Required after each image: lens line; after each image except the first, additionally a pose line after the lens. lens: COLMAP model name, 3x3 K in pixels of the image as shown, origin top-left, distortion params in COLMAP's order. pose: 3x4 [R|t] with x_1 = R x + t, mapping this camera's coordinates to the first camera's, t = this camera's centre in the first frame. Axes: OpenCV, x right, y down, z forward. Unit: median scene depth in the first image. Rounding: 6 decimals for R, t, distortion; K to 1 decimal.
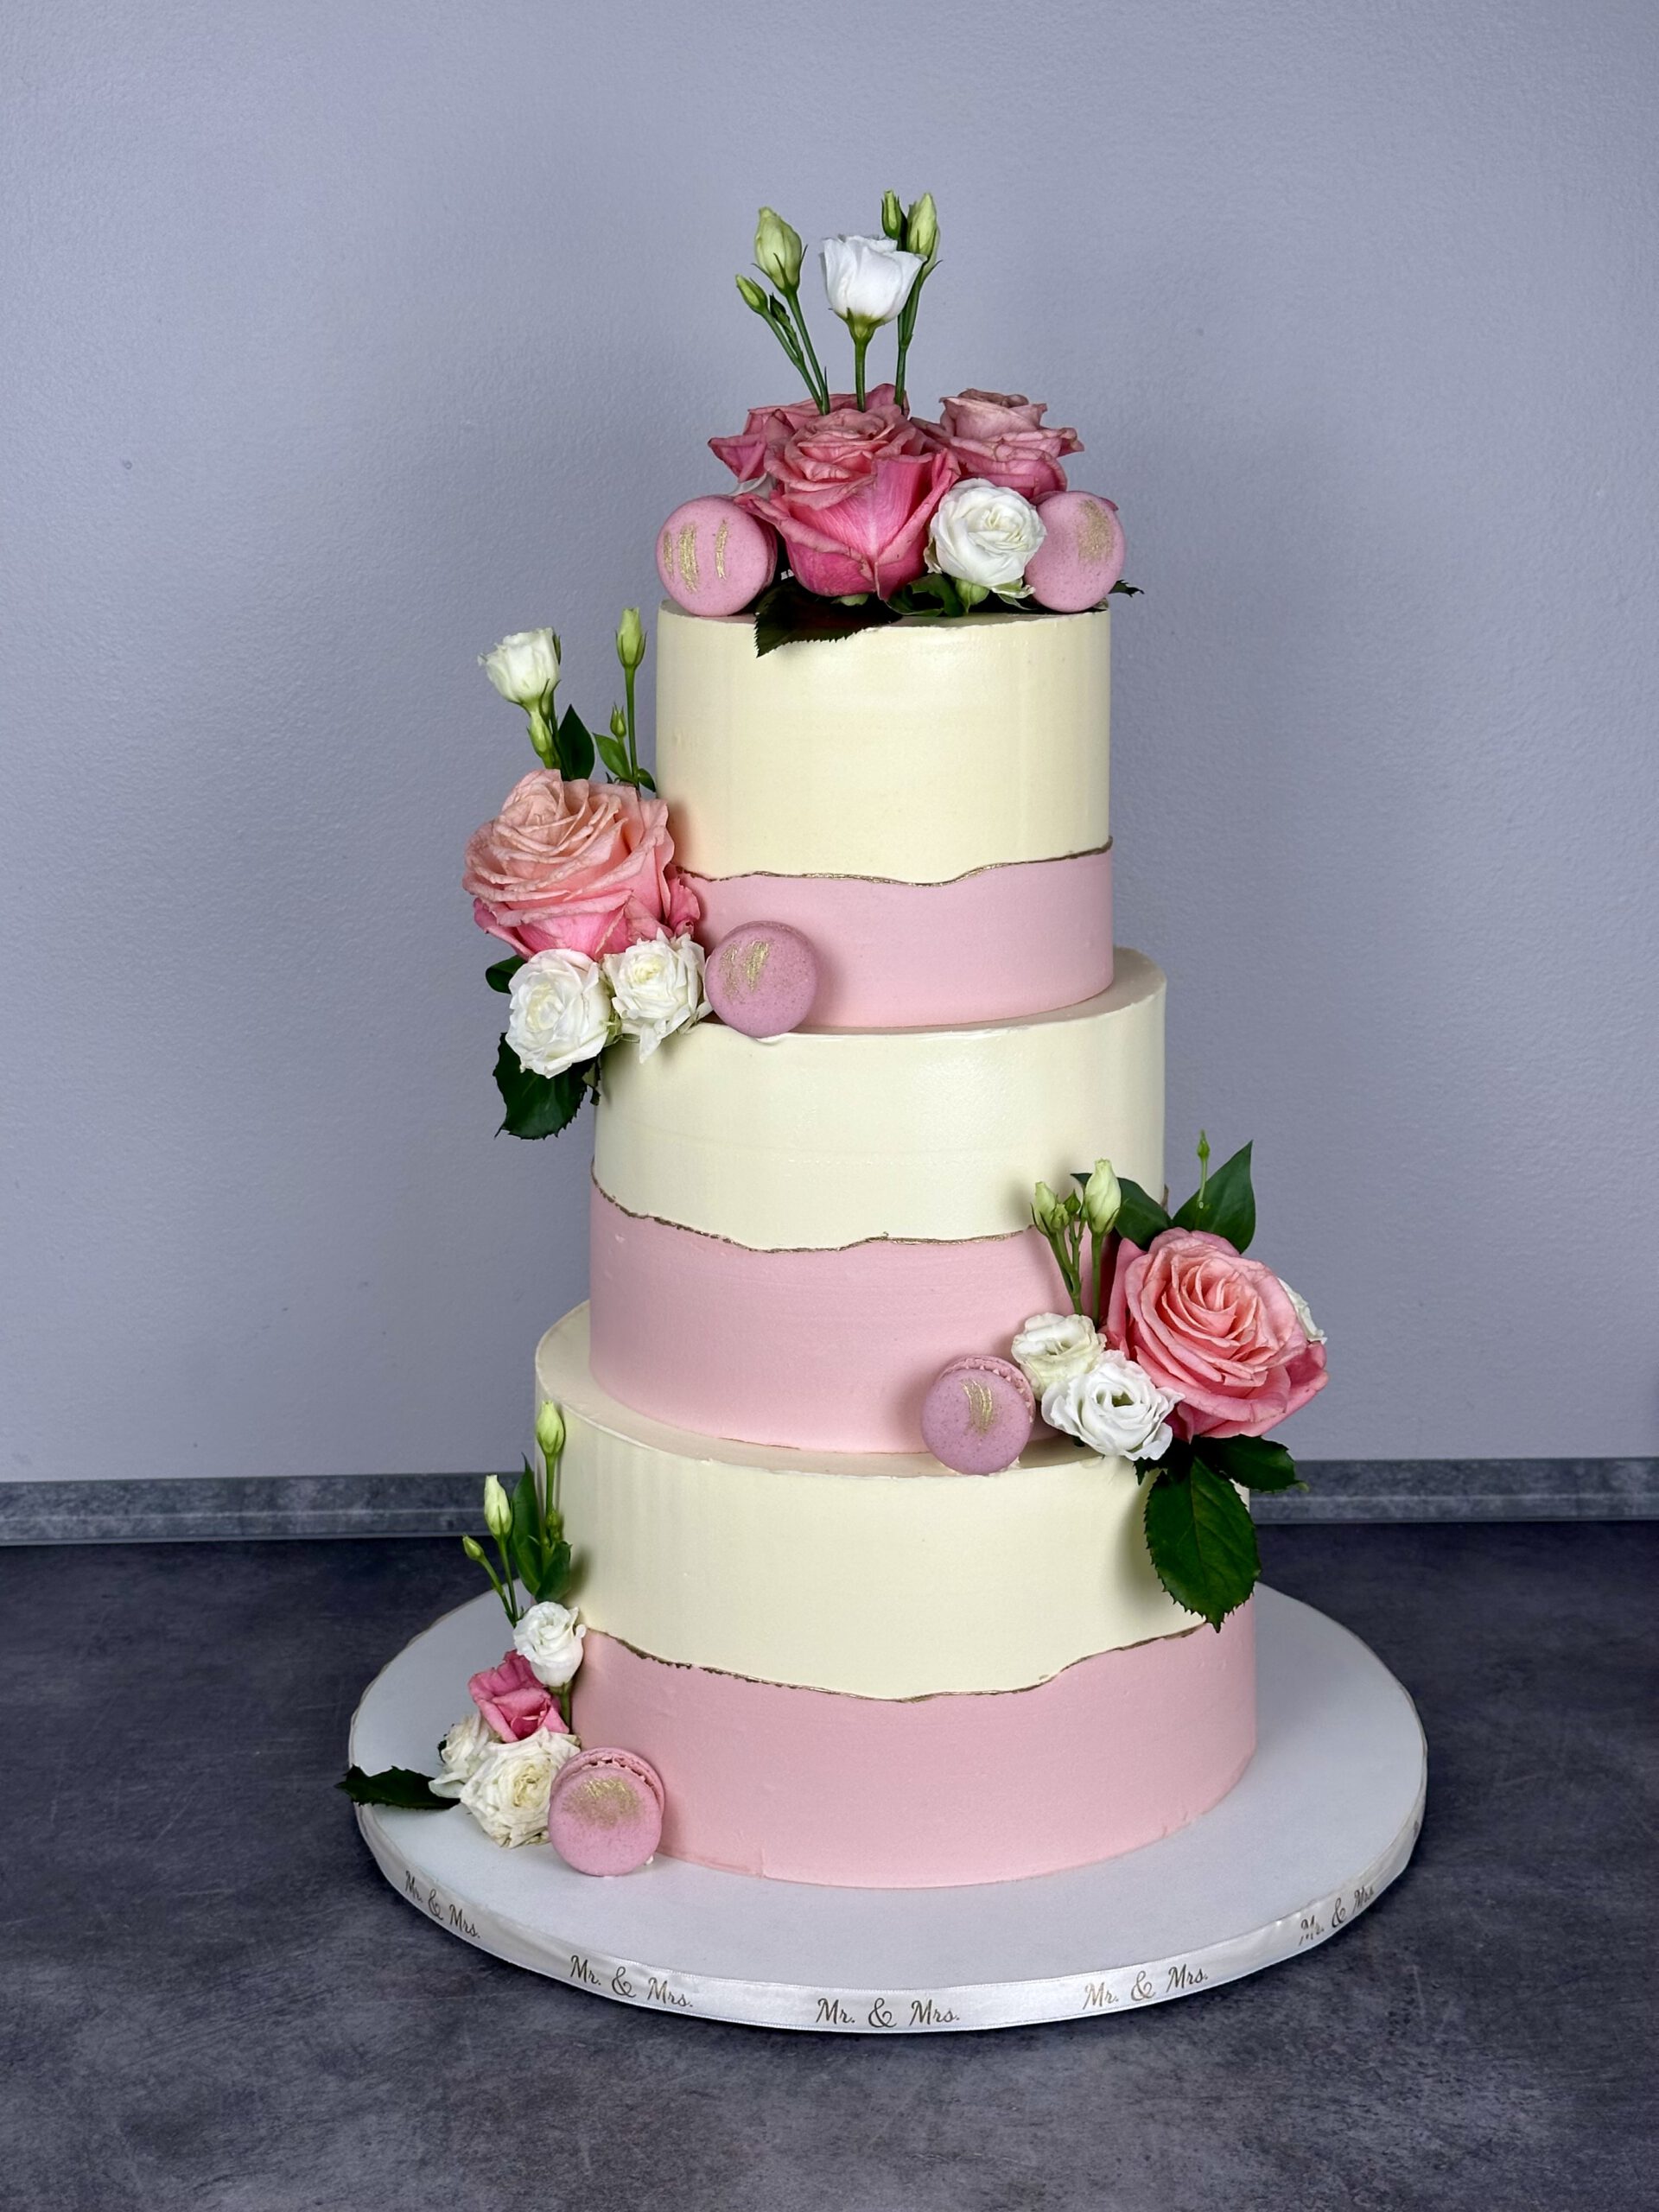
lens RADIAL K [[3092.1, 0, 842.4], [0, 3092.1, 1125.5], [0, 0, 1]] dist [0.116632, 0.000000]
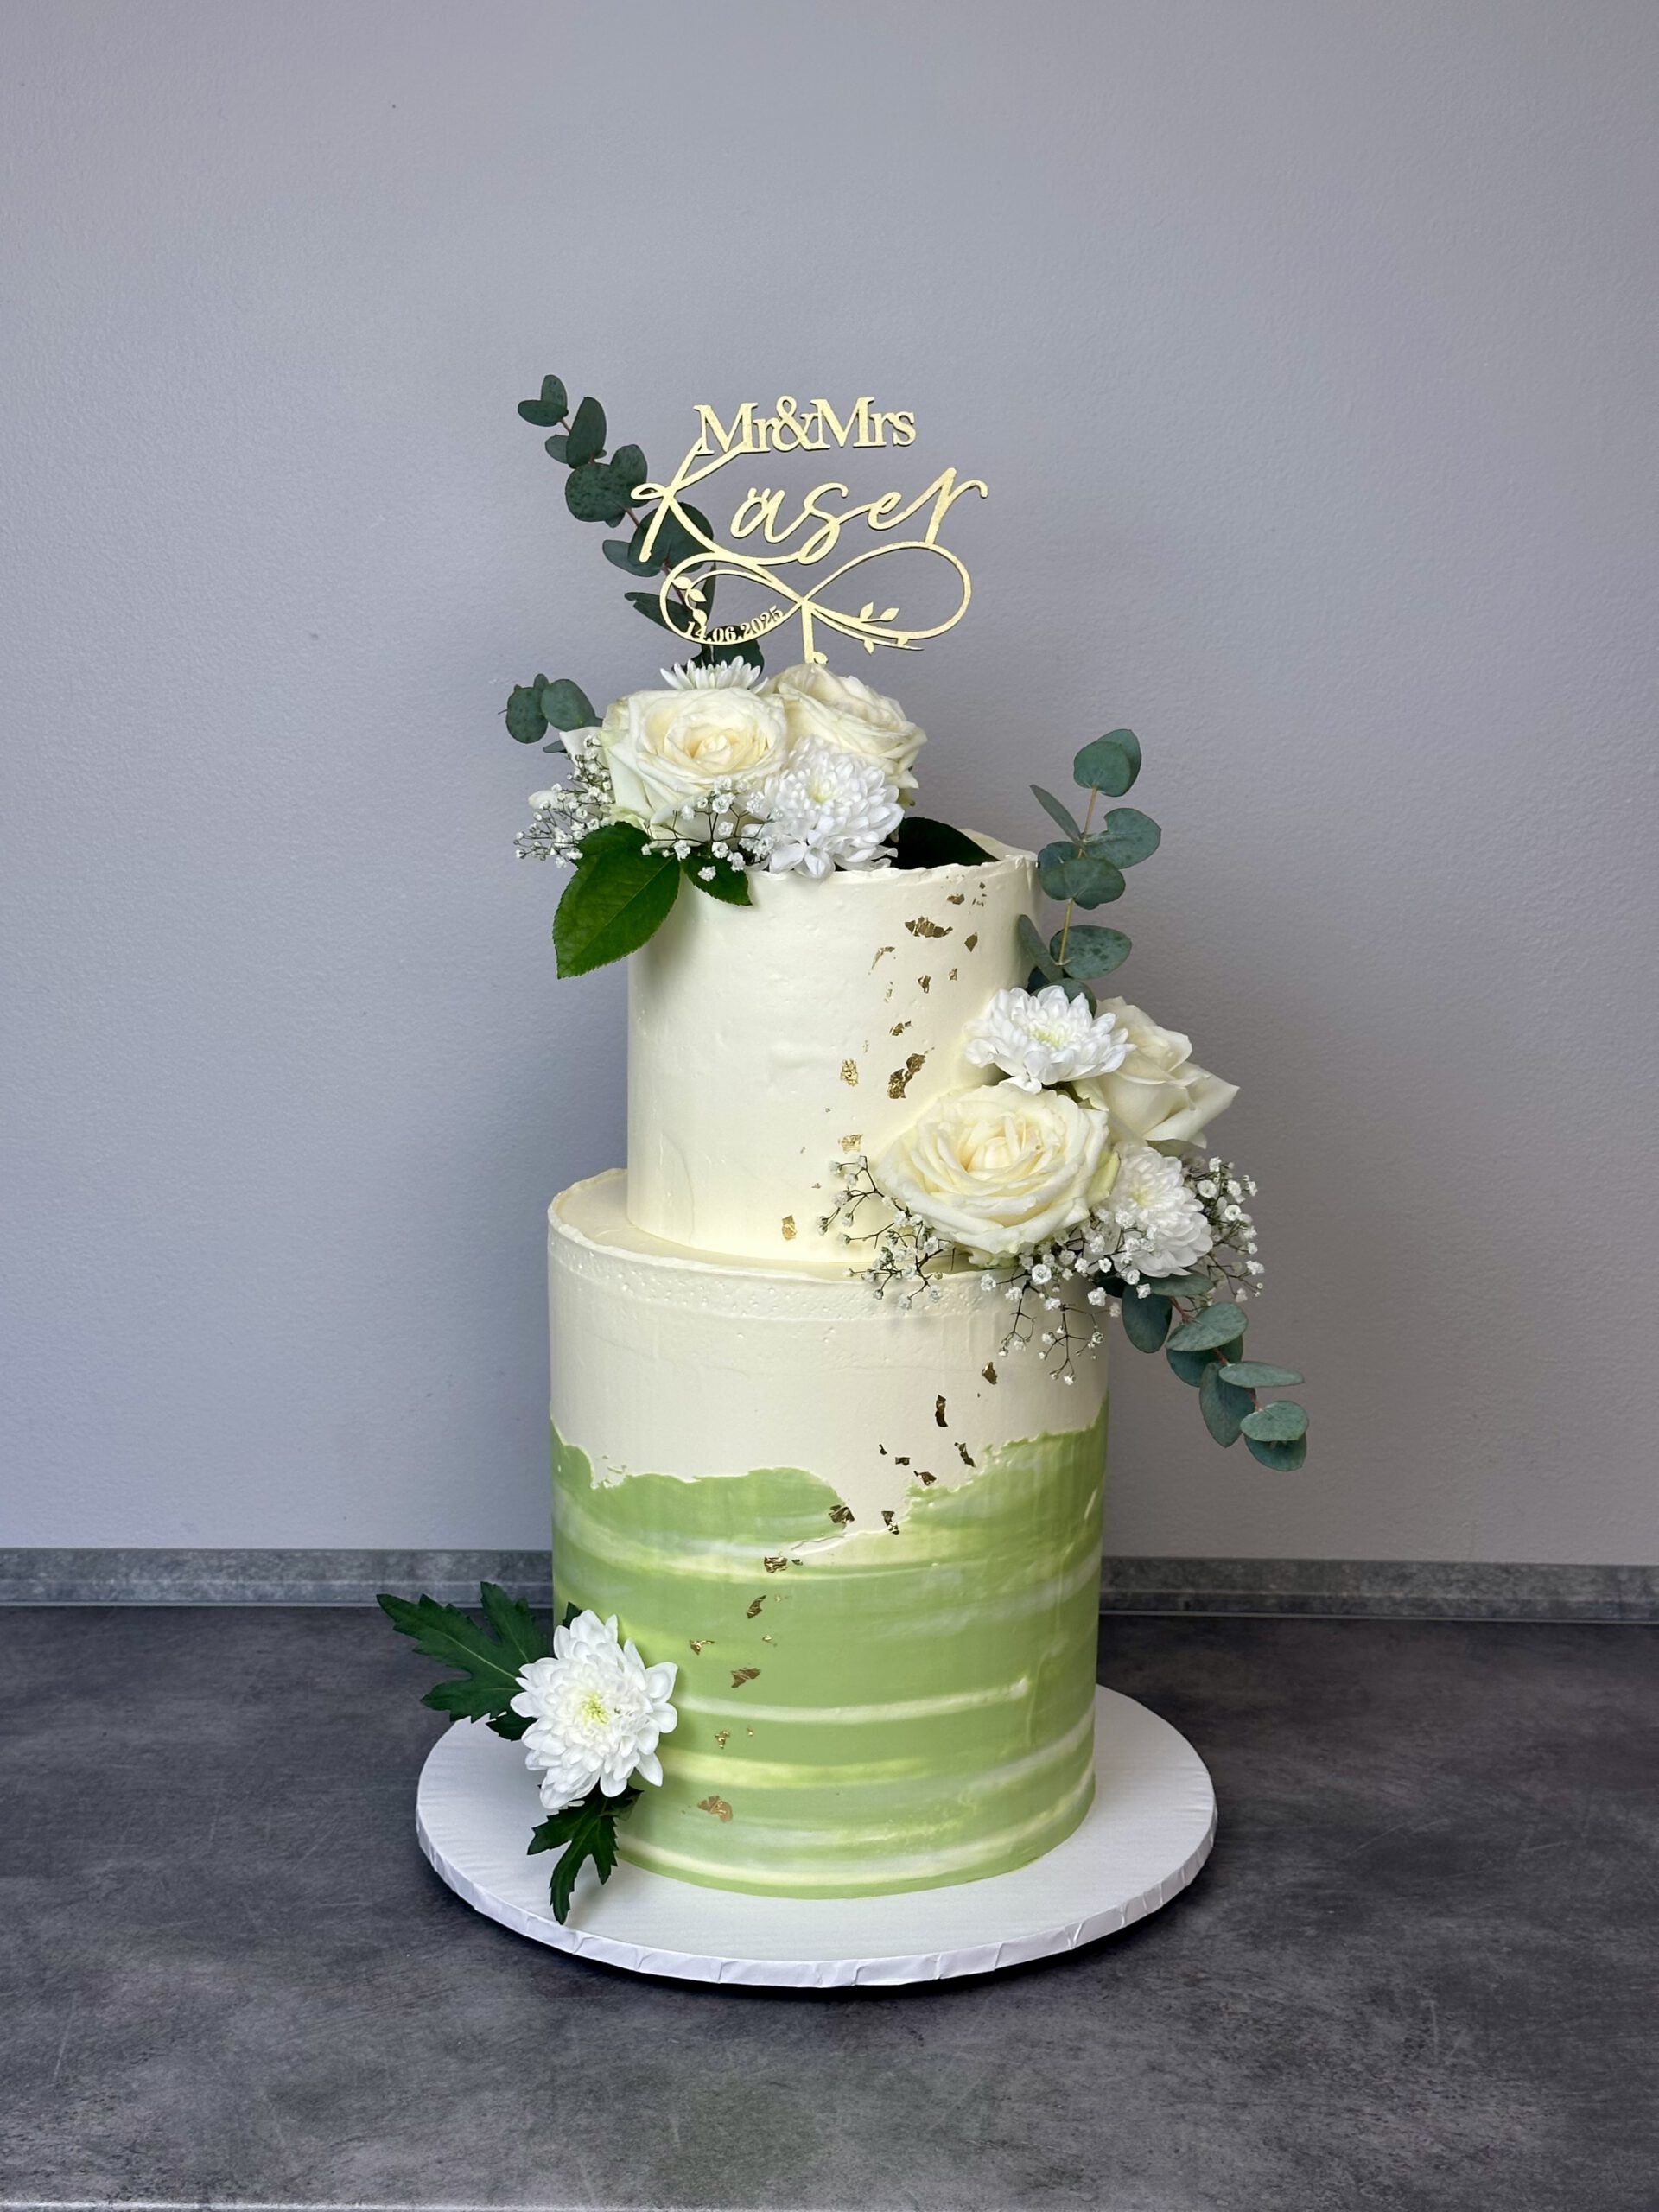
lens RADIAL K [[3092.1, 0, 849.2], [0, 3092.1, 1112.5], [0, 0, 1]] dist [0.116632, 0.000000]
pose [[0.998839, 0.018535, -0.044469, 0.018659], [-0.020931, 0.998319, -0.054042, 0.018031], [0.043392, 0.054910, 0.997548, -0.109717]]
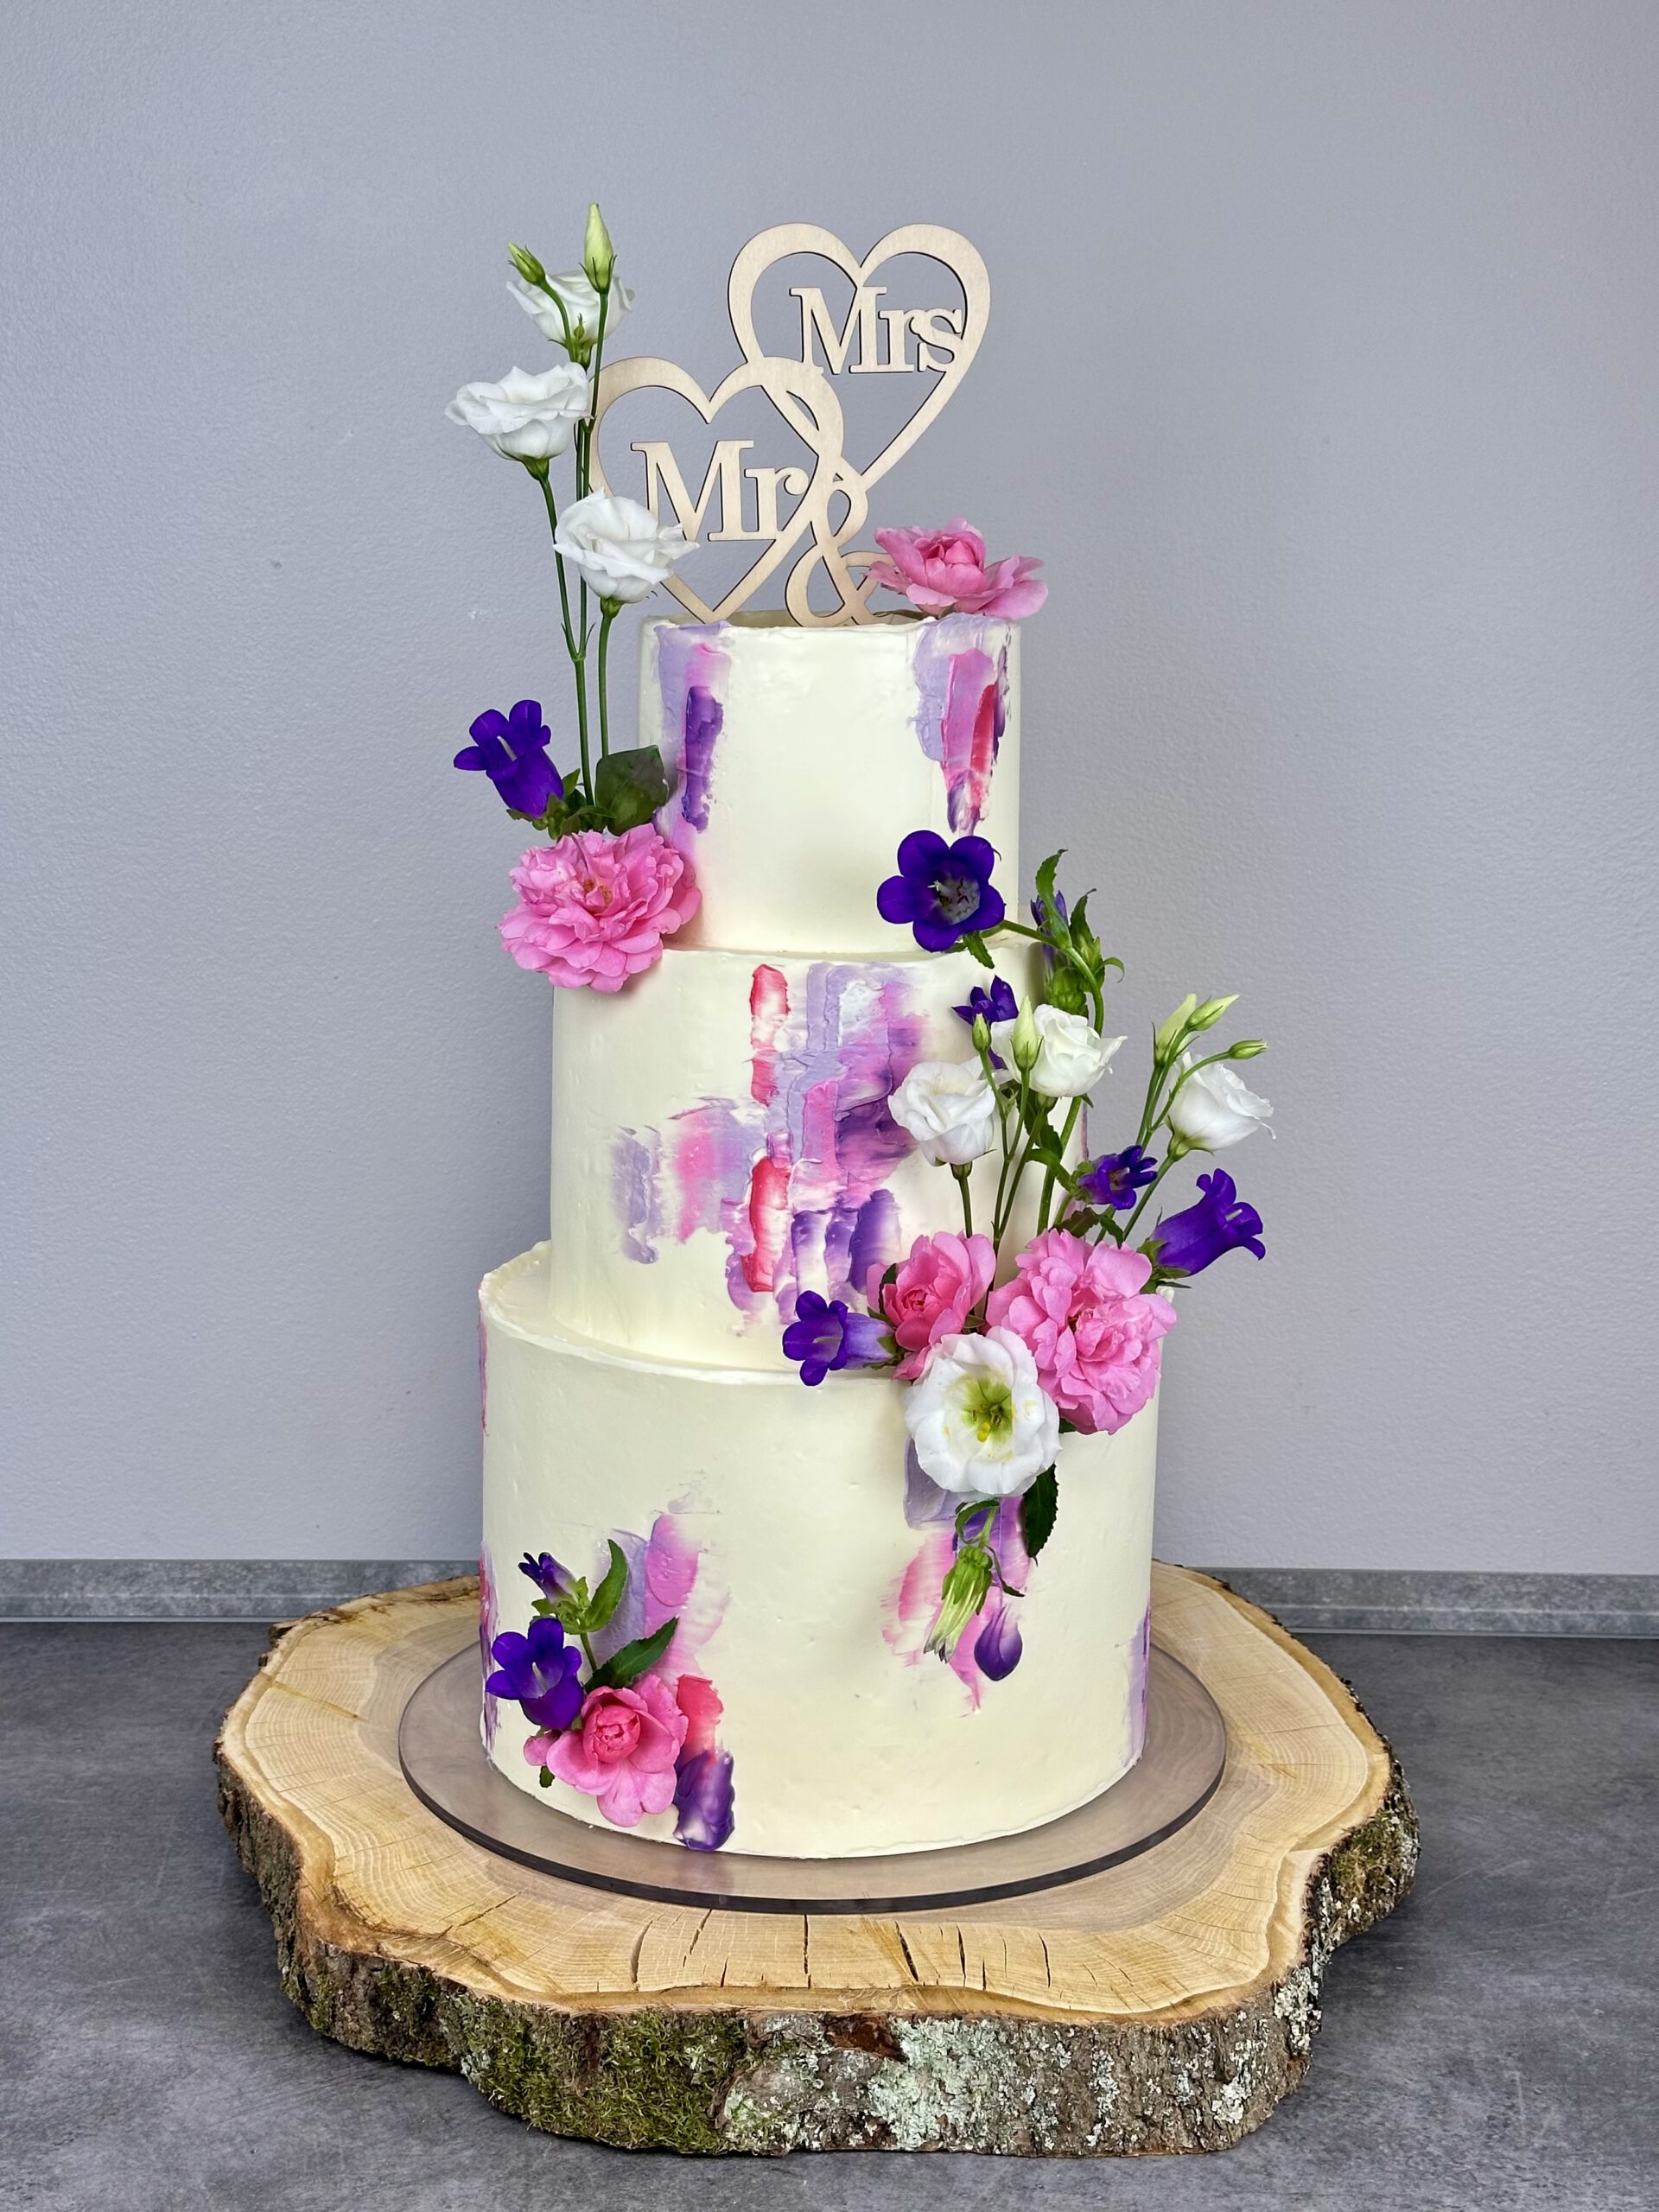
lens RADIAL K [[3092.1, 0, 845.7], [0, 3092.1, 1120.6], [0, 0, 1]] dist [0.116632, 0.000000]
pose [[0.998396, 0.016154, -0.054258, 0.018929], [-0.018849, 0.998595, -0.049523, 0.020870], [0.053382, 0.050466, 0.997298, -0.006053]]
